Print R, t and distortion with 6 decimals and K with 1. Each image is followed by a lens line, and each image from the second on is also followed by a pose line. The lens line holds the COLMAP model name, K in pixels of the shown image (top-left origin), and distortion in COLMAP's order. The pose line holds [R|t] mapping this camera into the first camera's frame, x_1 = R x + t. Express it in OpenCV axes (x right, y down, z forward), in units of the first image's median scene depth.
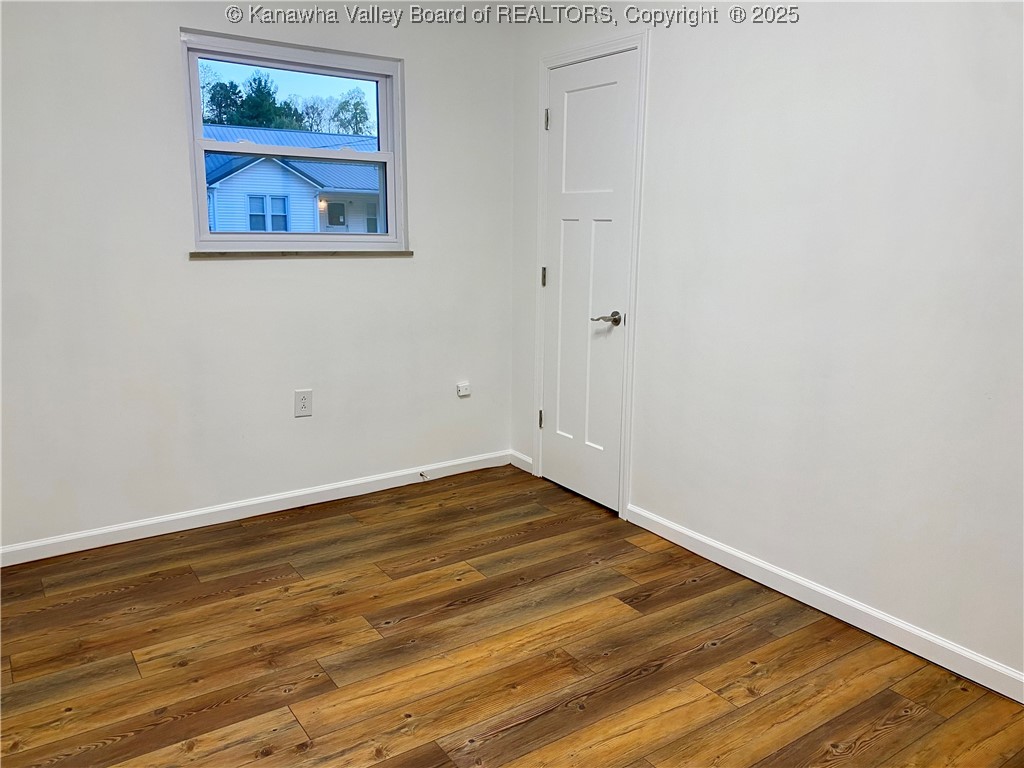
lens RADIAL K [[774.4, 0, 512.0], [0, 774.4, 384.0], [0, 0, 1]] dist [0.011809, -0.002278]
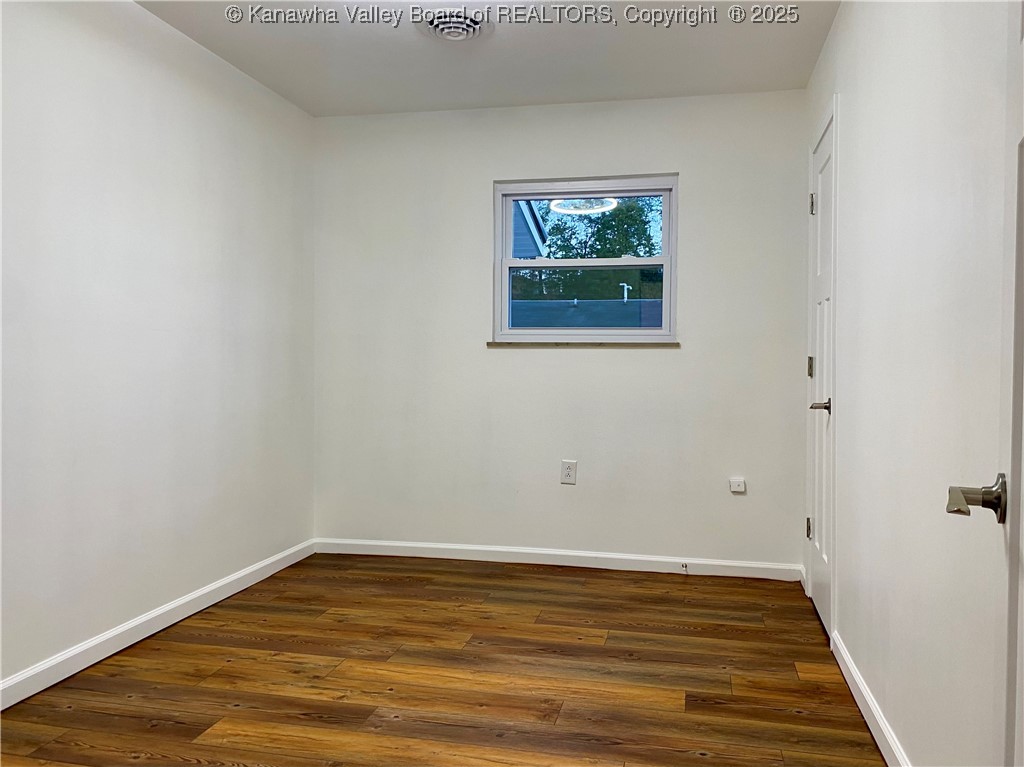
lens RADIAL K [[790.5, 0, 509.8], [0, 790.5, 377.6], [0, 0, 1]] dist [0.090972, -0.163396]
pose [[0.678211, 0.002073, -0.734865, 0.670315], [-0.150746, 0.979123, -0.136363, 0.074954], [0.719240, 0.203260, 0.664364, 0.166895]]
